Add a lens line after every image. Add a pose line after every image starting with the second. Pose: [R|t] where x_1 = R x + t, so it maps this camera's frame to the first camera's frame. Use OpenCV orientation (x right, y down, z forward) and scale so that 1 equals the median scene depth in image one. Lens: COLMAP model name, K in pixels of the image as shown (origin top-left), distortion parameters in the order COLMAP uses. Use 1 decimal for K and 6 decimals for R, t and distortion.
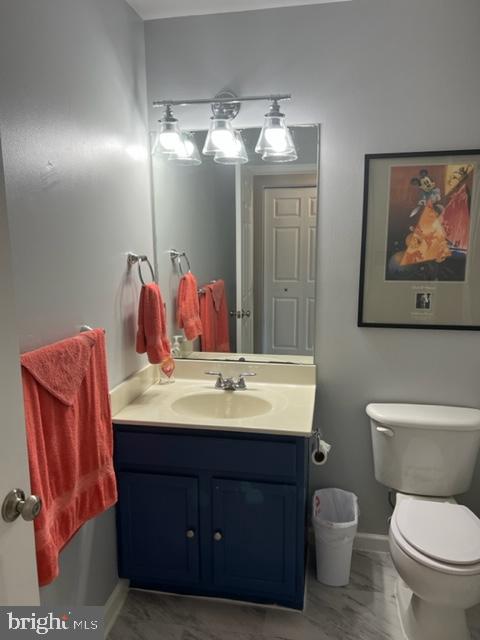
lens RADIAL K [[485.2, 0, 240.0], [0, 485.2, 320.0], [0, 0, 1]] dist [0.068791, -0.069010]
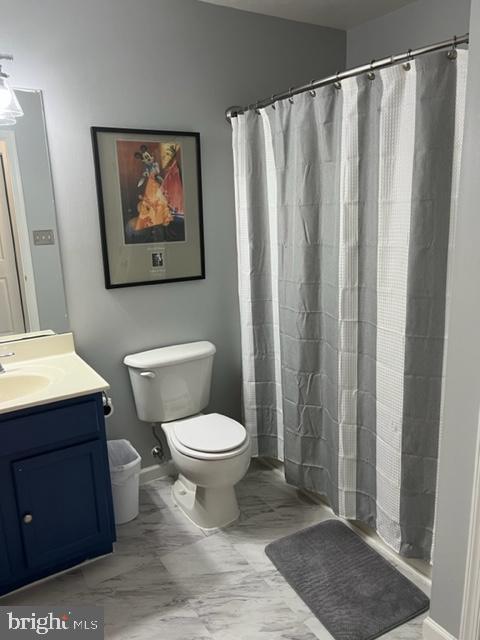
lens RADIAL K [[485.2, 0, 240.0], [0, 485.2, 320.0], [0, 0, 1]] dist [0.068791, -0.069010]
pose [[0.739453, -0.170083, 0.651369, -0.273445], [0.138854, 0.985287, 0.099643, 0.015410], [-0.658733, 0.016764, 0.752190, -0.009986]]
